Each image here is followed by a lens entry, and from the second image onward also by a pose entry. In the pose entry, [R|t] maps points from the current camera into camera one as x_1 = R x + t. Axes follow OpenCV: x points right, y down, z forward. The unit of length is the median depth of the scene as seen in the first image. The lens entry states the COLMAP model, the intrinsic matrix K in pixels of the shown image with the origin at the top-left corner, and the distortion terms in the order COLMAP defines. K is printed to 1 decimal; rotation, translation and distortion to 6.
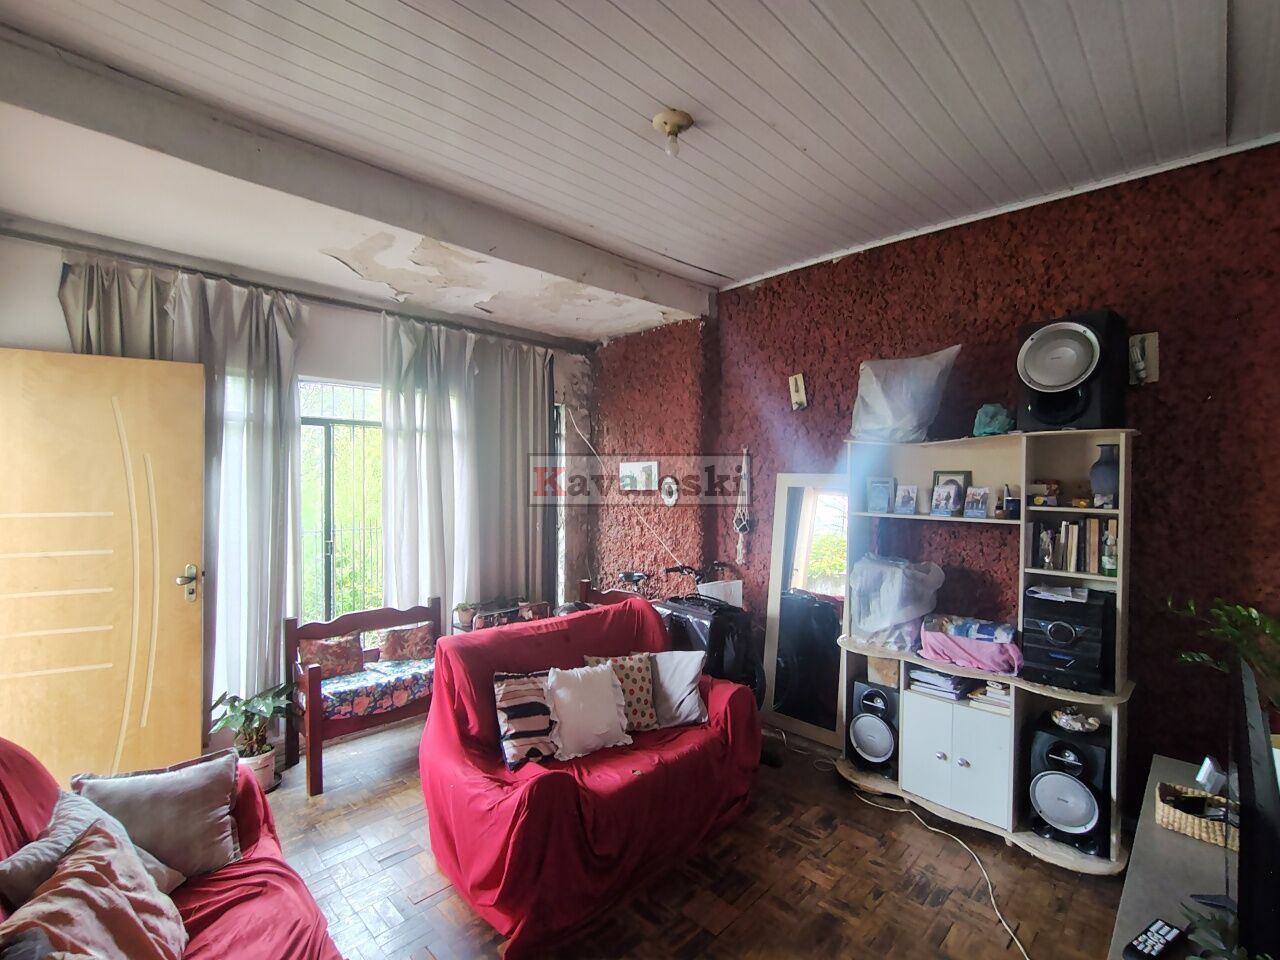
lens RADIAL K [[582.0, 0, 641.5], [0, 582.0, 483.4], [0, 0, 1]] dist [-0.010624, 0.005464]
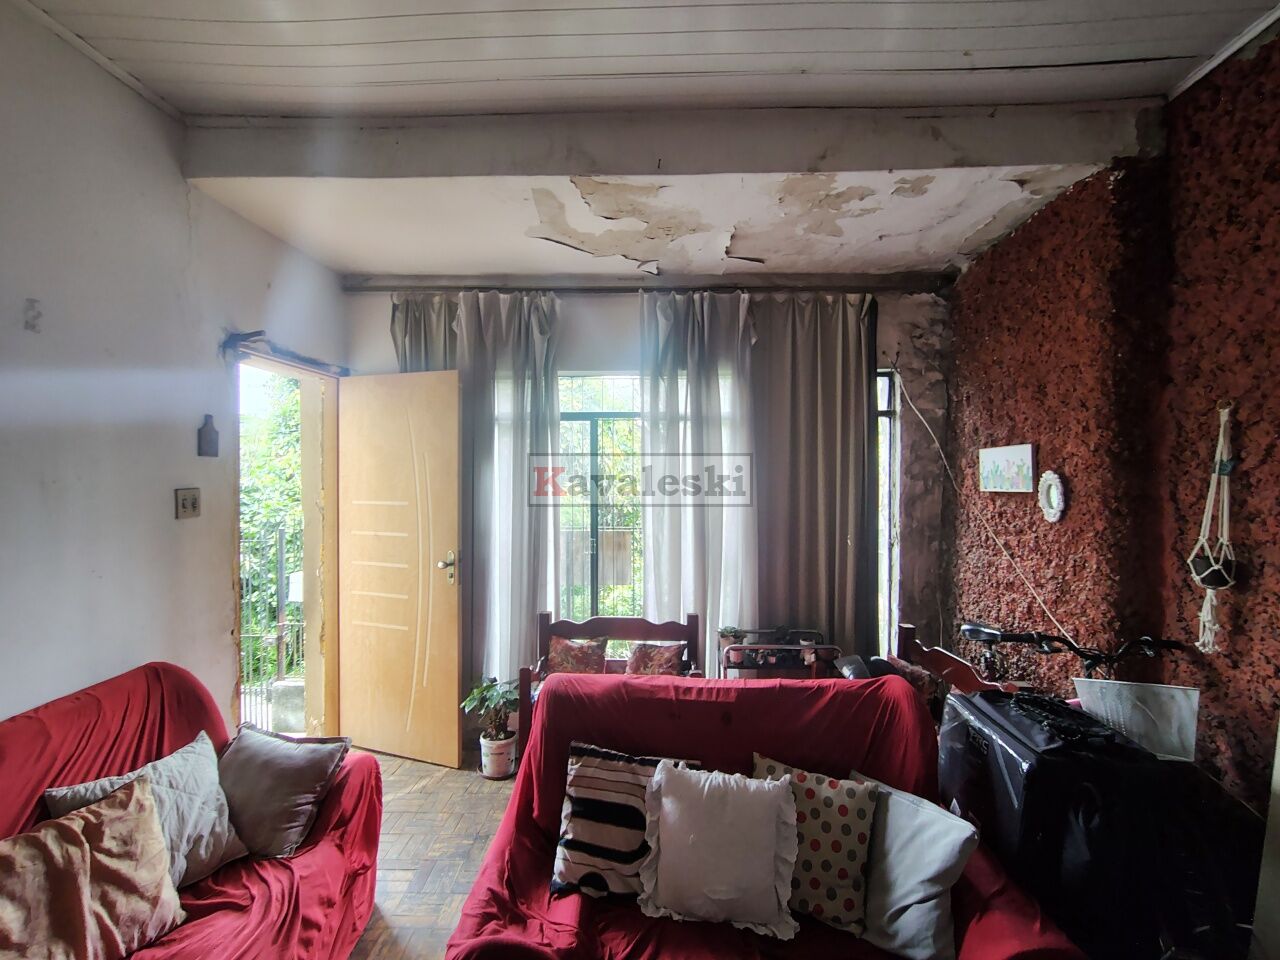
lens RADIAL K [[582.0, 0, 641.5], [0, 582.0, 483.4], [0, 0, 1]] dist [-0.010624, 0.005464]
pose [[0.685006, 0.008234, -0.728491, 0.223882], [-0.005714, 0.999966, 0.005930, 0.000596], [0.728515, 0.000101, 0.685030, 0.389668]]
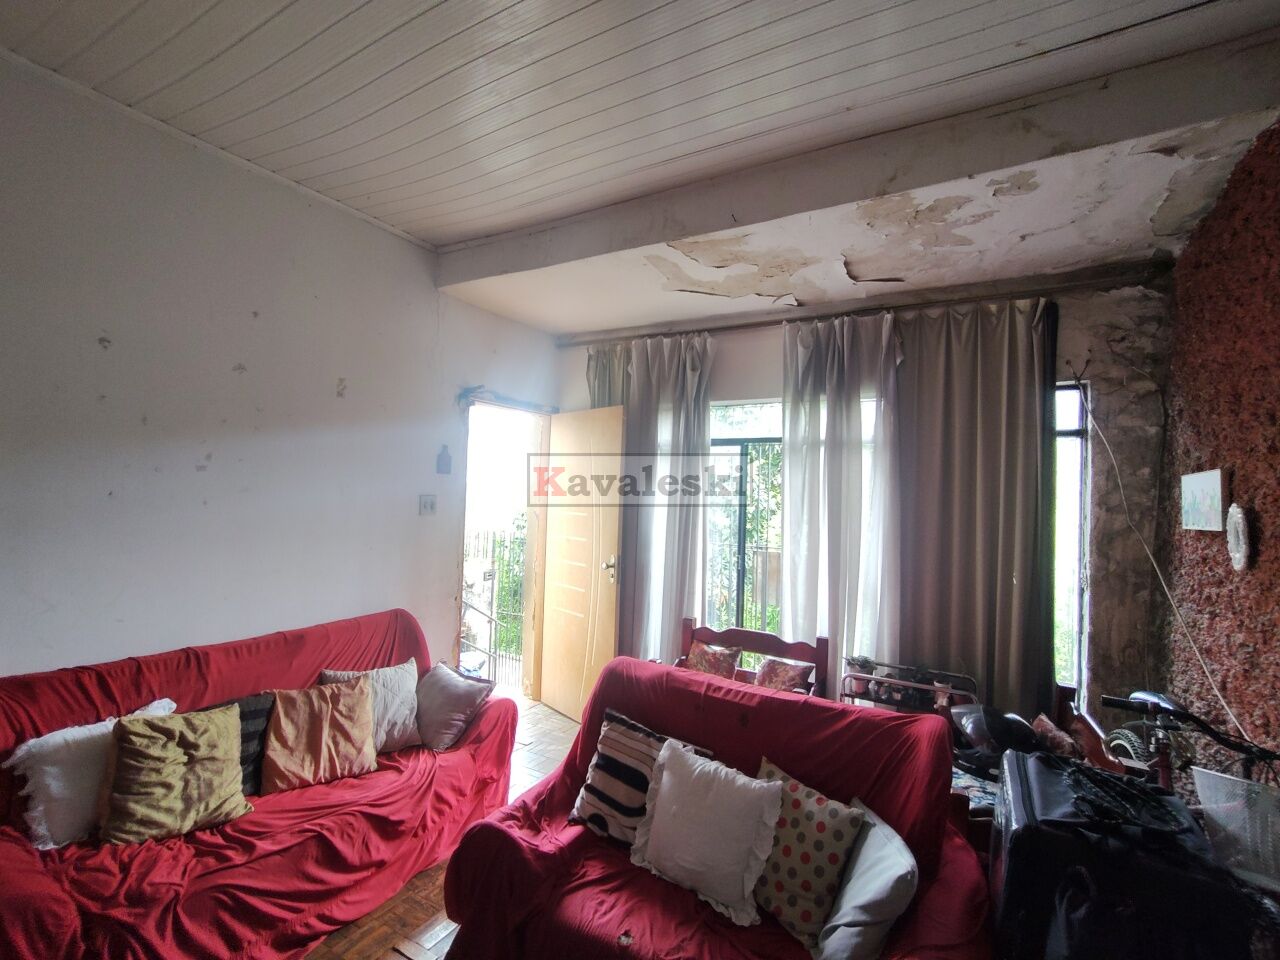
lens RADIAL K [[577.3, 0, 644.1], [0, 577.3, 483.7], [0, 0, 1]] dist [-0.012217, 0.005596]
pose [[0.264502, -0.013688, -0.964288, 0.414335], [-0.040618, 0.998854, -0.025319, 0.003873], [0.963530, 0.045864, 0.263642, 0.552495]]
